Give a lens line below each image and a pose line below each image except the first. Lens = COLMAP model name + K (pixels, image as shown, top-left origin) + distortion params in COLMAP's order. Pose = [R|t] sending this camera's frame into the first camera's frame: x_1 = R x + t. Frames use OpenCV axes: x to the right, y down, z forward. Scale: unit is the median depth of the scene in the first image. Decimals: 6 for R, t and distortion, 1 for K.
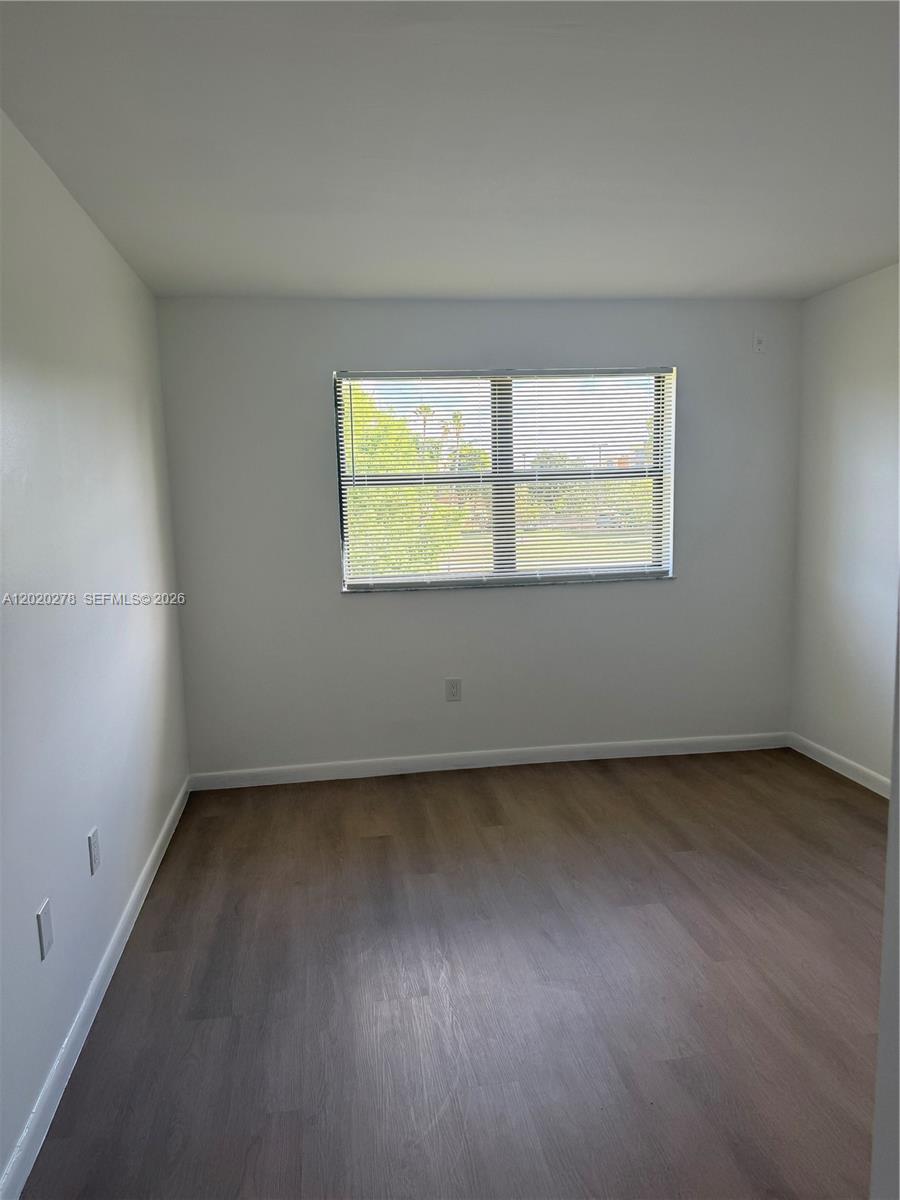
lens RADIAL K [[831.8, 0, 450.0], [0, 831.8, 600.0], [0, 0, 1]] dist [0.019402, -0.047374]
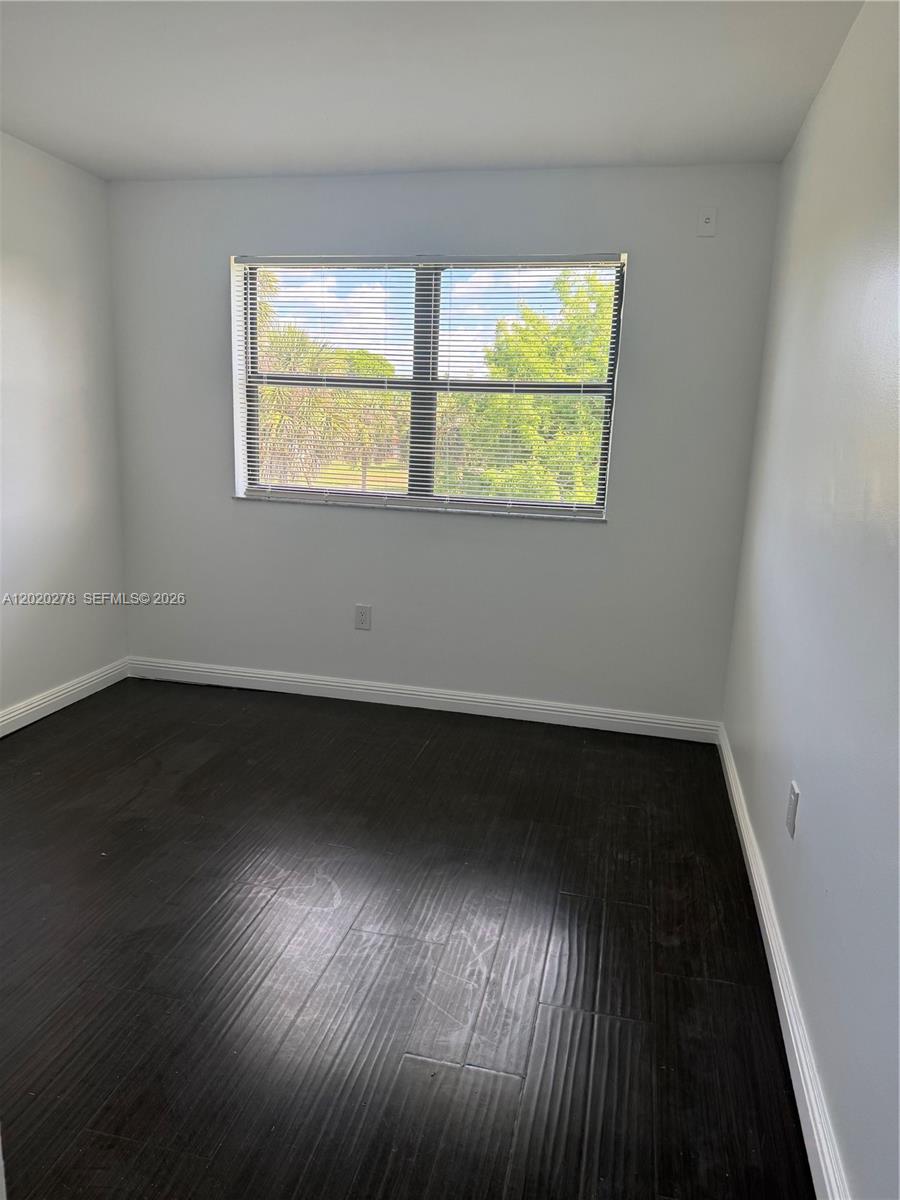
lens RADIAL K [[851.2, 0, 442.1], [0, 851.2, 600.3], [0, 0, 1]] dist [-0.001649, -0.015493]
pose [[0.928736, 0.139357, -0.343554, 0.420595], [-0.102285, 0.987014, 0.123858, -0.037443], [0.356353, -0.079891, 0.930930, 0.164239]]
